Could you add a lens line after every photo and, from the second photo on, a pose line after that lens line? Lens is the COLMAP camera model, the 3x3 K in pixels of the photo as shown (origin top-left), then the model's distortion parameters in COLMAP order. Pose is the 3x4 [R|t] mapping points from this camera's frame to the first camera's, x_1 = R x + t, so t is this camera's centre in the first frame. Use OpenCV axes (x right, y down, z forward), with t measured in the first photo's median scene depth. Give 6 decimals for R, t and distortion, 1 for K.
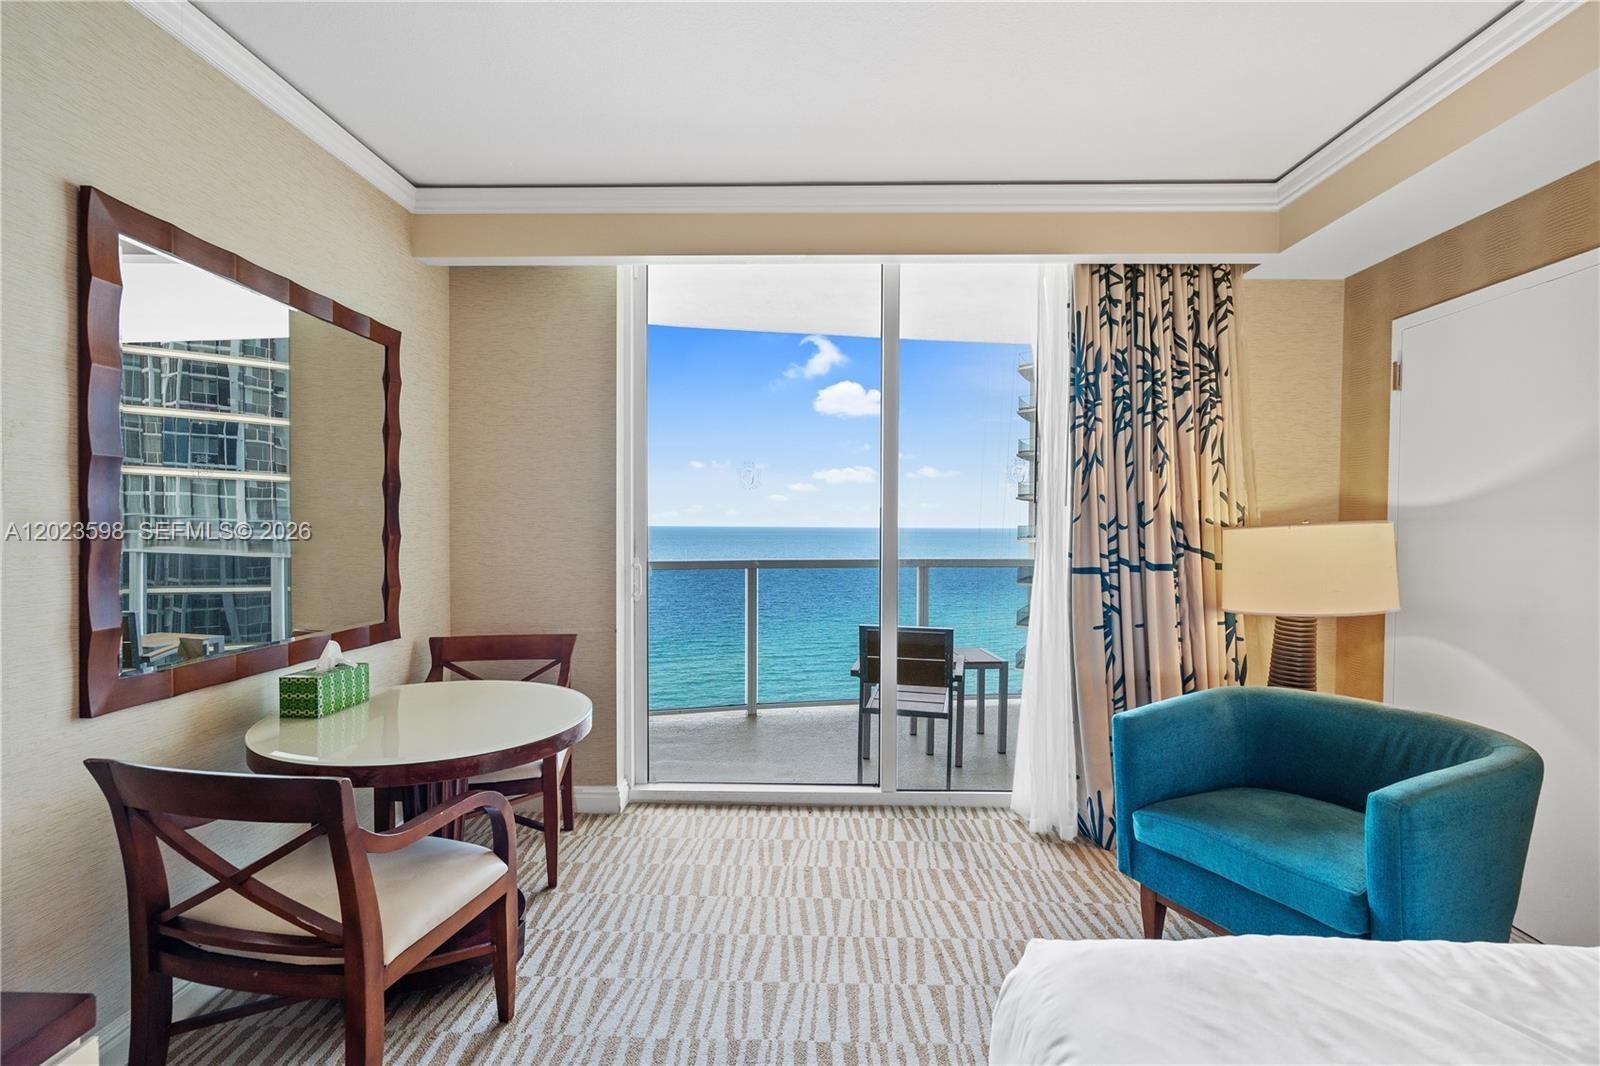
lens RADIAL K [[708.1, 0, 800.0], [0, 708.1, 533.0], [0, 0, 1]] dist [-0.000143, 0.000055]
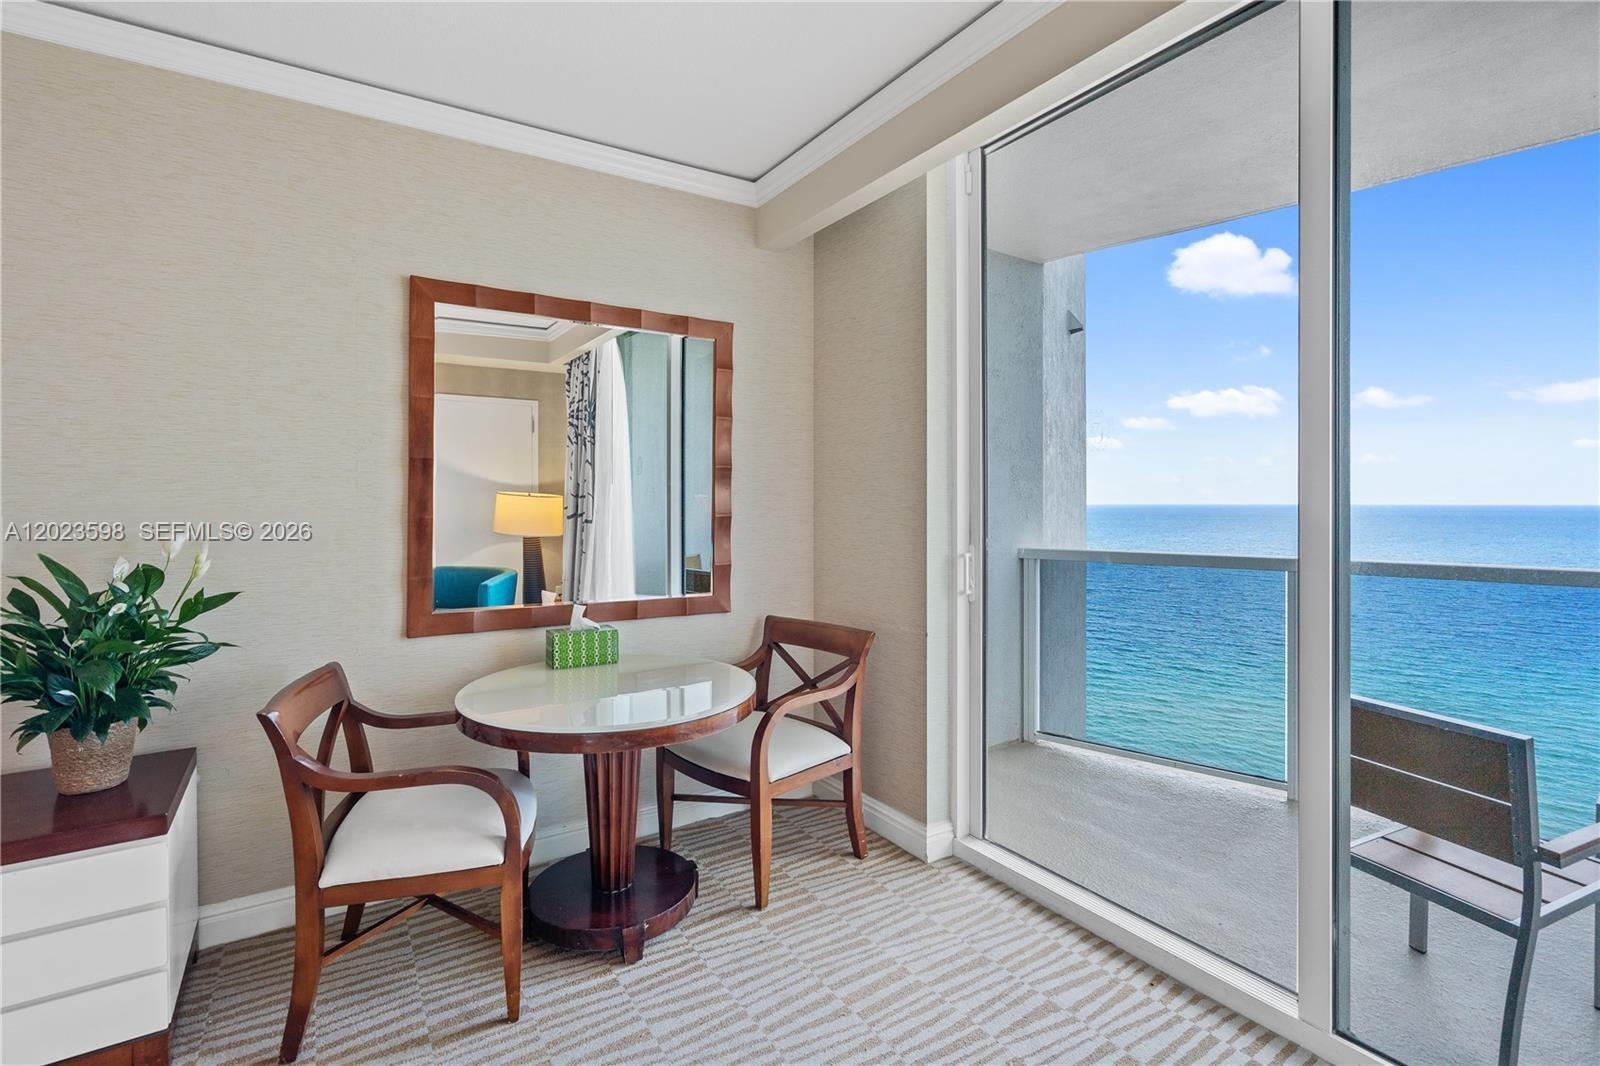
lens RADIAL K [[748.2, 0, 800.9], [0, 748.2, 502.6], [0, 0, 1]] dist [-0.003928, -0.000310]
pose [[0.570438, -0.006694, -0.821313, 0.365693], [-0.005664, 0.999911, -0.012084, -0.001913], [0.821321, 0.011545, 0.570349, 0.395703]]
